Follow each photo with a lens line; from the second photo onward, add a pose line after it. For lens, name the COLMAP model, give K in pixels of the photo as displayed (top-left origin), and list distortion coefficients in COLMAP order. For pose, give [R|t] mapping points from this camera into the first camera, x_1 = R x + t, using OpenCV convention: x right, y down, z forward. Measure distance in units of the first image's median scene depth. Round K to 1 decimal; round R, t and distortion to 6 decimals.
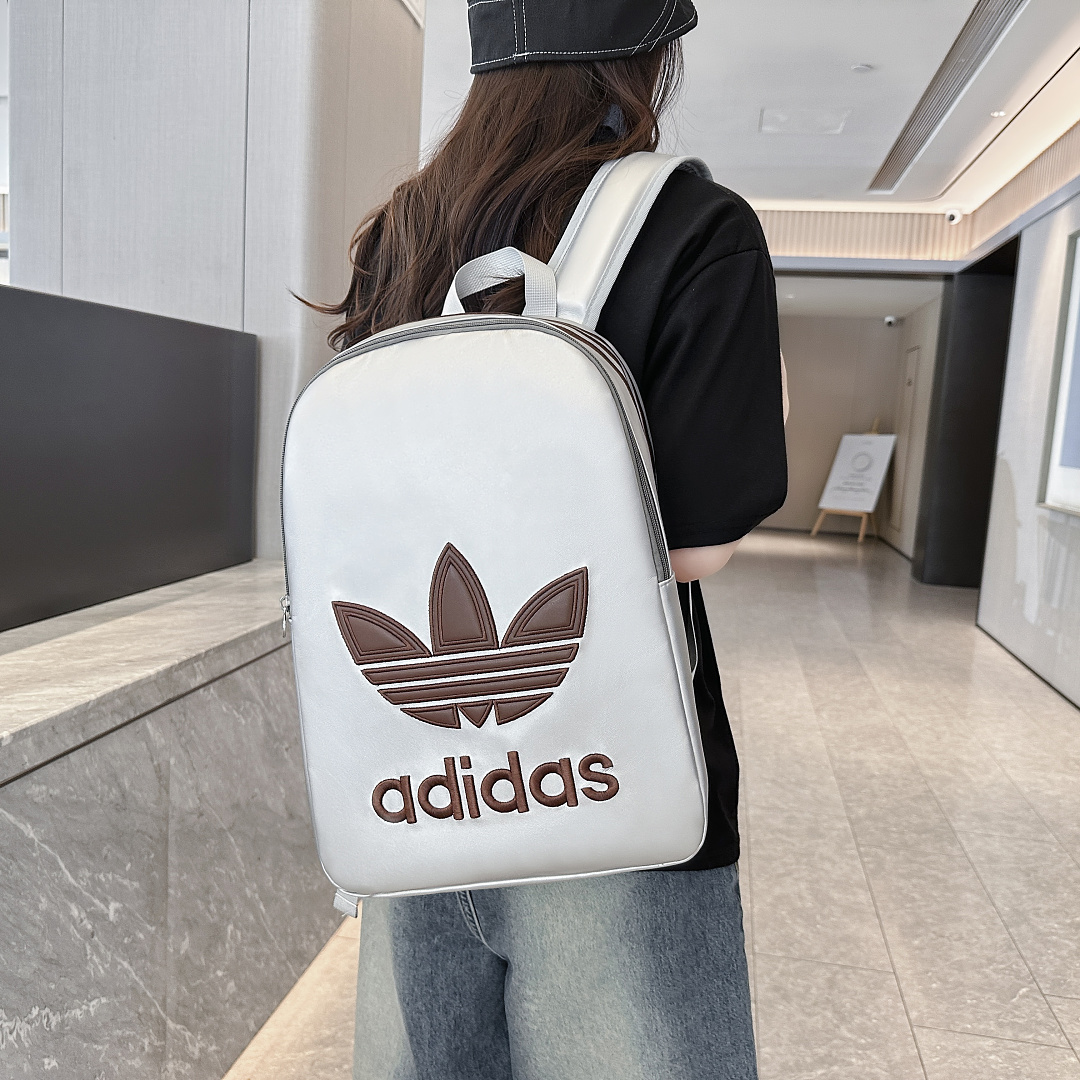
lens RADIAL K [[1017.3, 0, 531.4], [0, 1017.3, 550.8], [0, 0, 1]] dist [-0.026200, 0.000000]
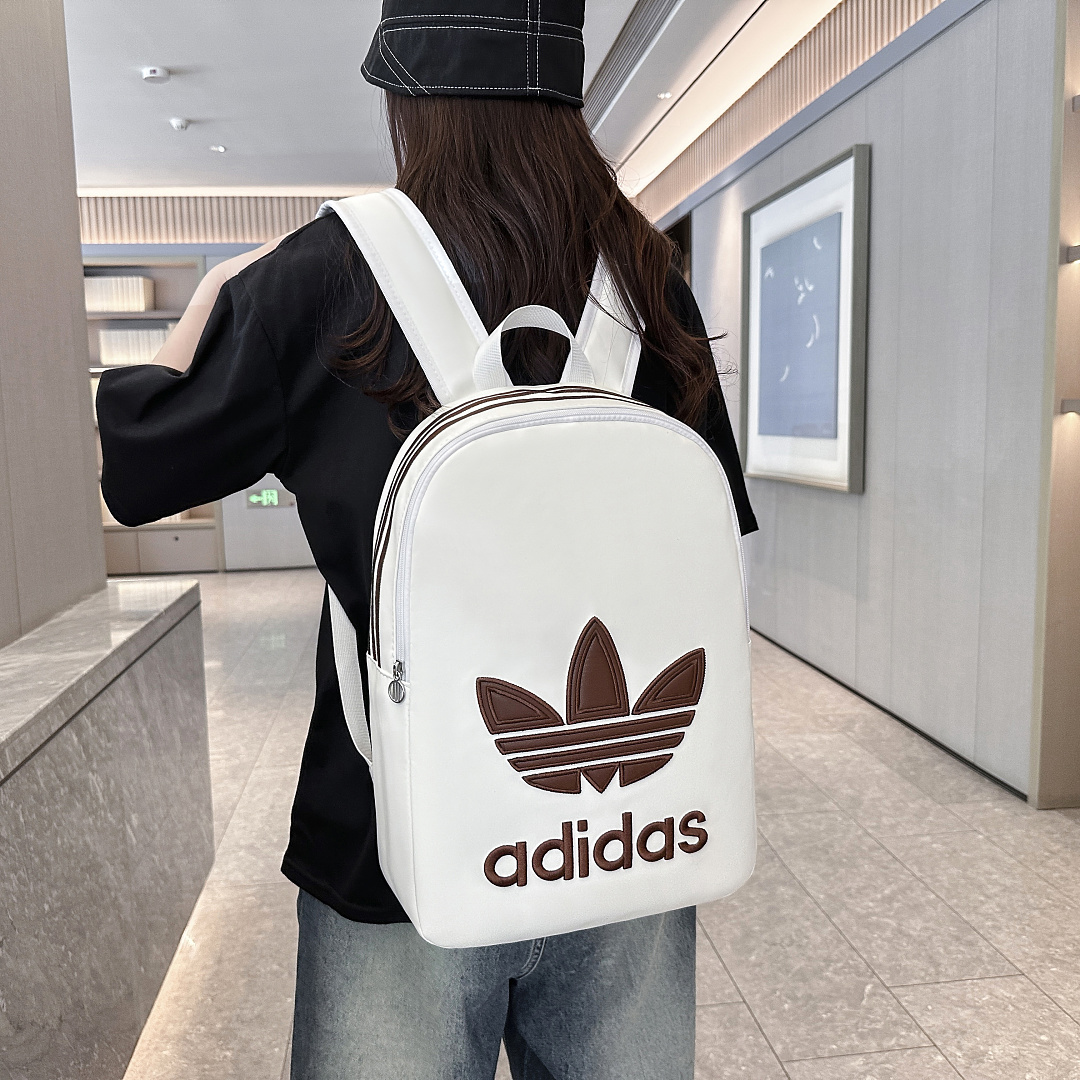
lens RADIAL K [[1017.3, 0, 534.8], [0, 1017.3, 542.4], [0, 0, 1]] dist [-0.026200, 0.000000]
pose [[0.946682, -0.117488, 0.299982, -0.048979], [0.117529, 0.992907, 0.017976, -0.038312], [-0.299966, 0.018239, 0.953775, 0.150701]]
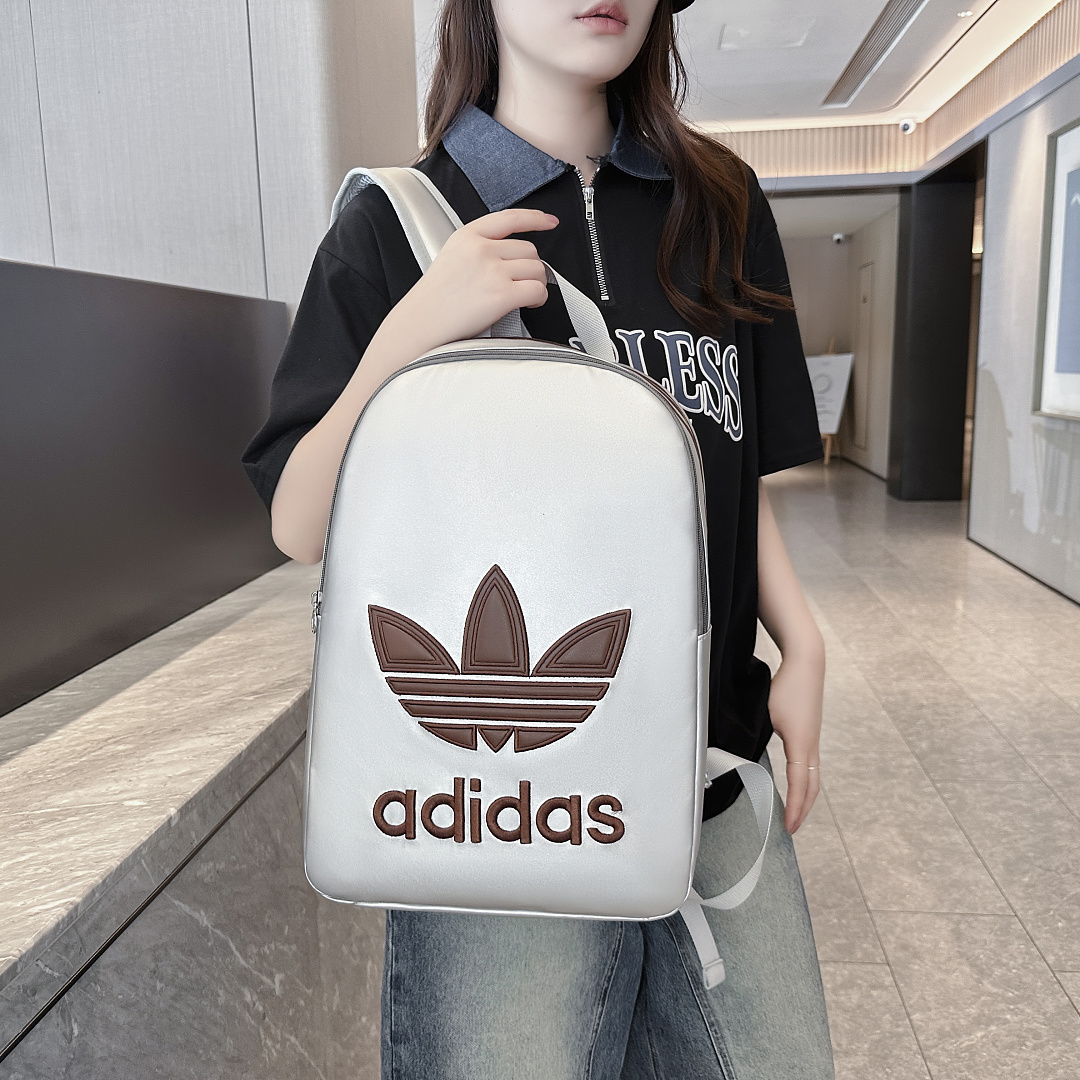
lens RADIAL K [[1017.3, 0, 529.7], [0, 1017.3, 544.4], [0, 0, 1]] dist [-0.026200, 0.000000]
pose [[0.994459, -0.091767, 0.051276, -0.112064], [0.089260, 0.994792, 0.049210, -0.022450], [-0.055525, -0.044361, 0.997471, 0.074165]]
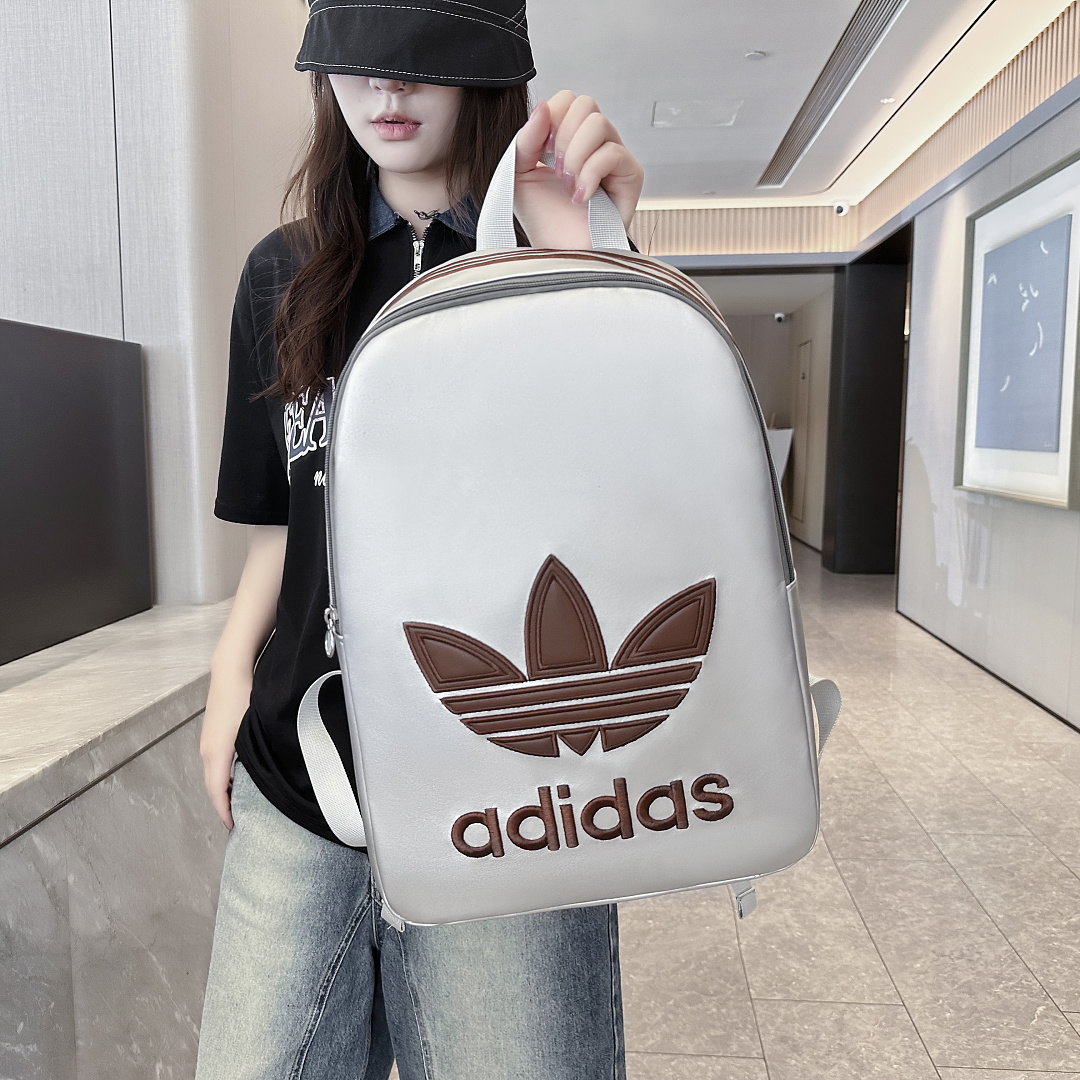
lens RADIAL K [[1017.3, 0, 537.1], [0, 1017.3, 544.0], [0, 0, 1]] dist [-0.026200, 0.000000]
pose [[0.992307, -0.067282, 0.103920, -0.035314], [0.069163, 0.997498, -0.014603, -0.008253], [-0.102678, 0.021678, 0.994478, 0.106263]]
